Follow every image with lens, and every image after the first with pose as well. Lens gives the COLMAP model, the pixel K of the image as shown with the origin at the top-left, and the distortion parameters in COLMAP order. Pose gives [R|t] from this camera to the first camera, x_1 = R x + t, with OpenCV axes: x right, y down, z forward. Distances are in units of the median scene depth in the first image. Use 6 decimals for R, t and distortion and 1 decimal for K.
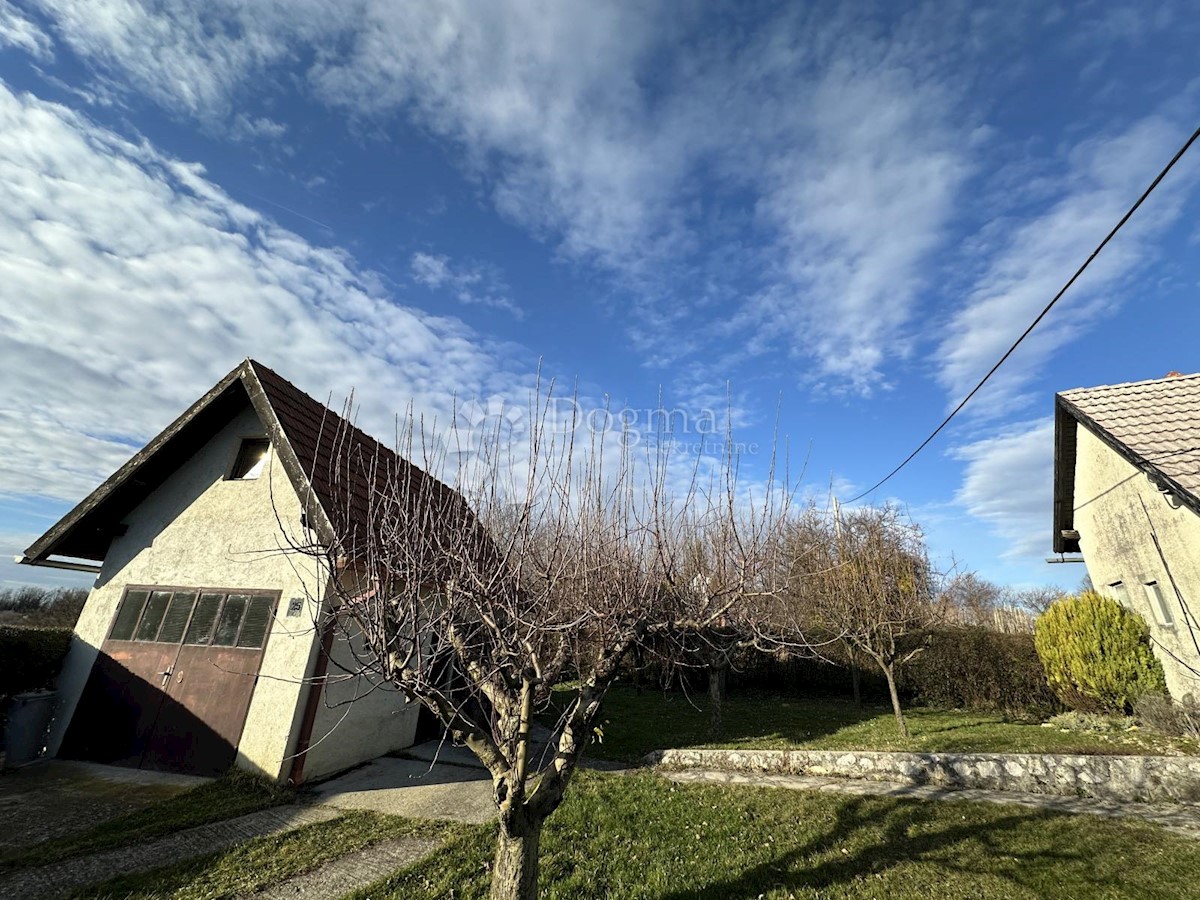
lens RADIAL K [[475.7, 0, 599.3], [0, 475.7, 450.8], [0, 0, 1]] dist [0.001345, -0.001704]
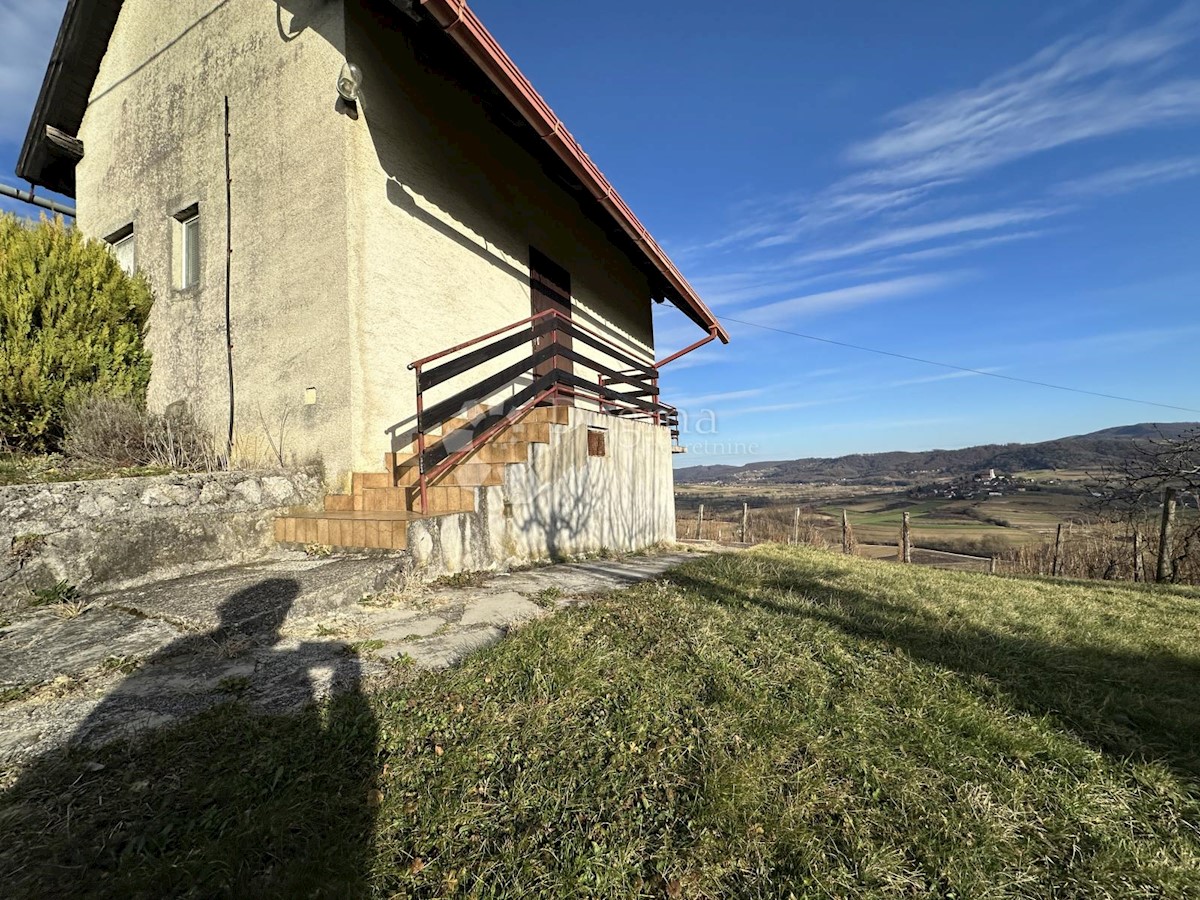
lens RADIAL K [[475.7, 0, 595.6], [0, 475.7, 462.7], [0, 0, 1]] dist [0.001345, -0.001704]
pose [[-0.029047, 0.014801, 0.999468, 0.622762], [-0.331802, 0.943054, -0.023608, 0.395753], [-0.942902, -0.332312, -0.022482, 0.491321]]
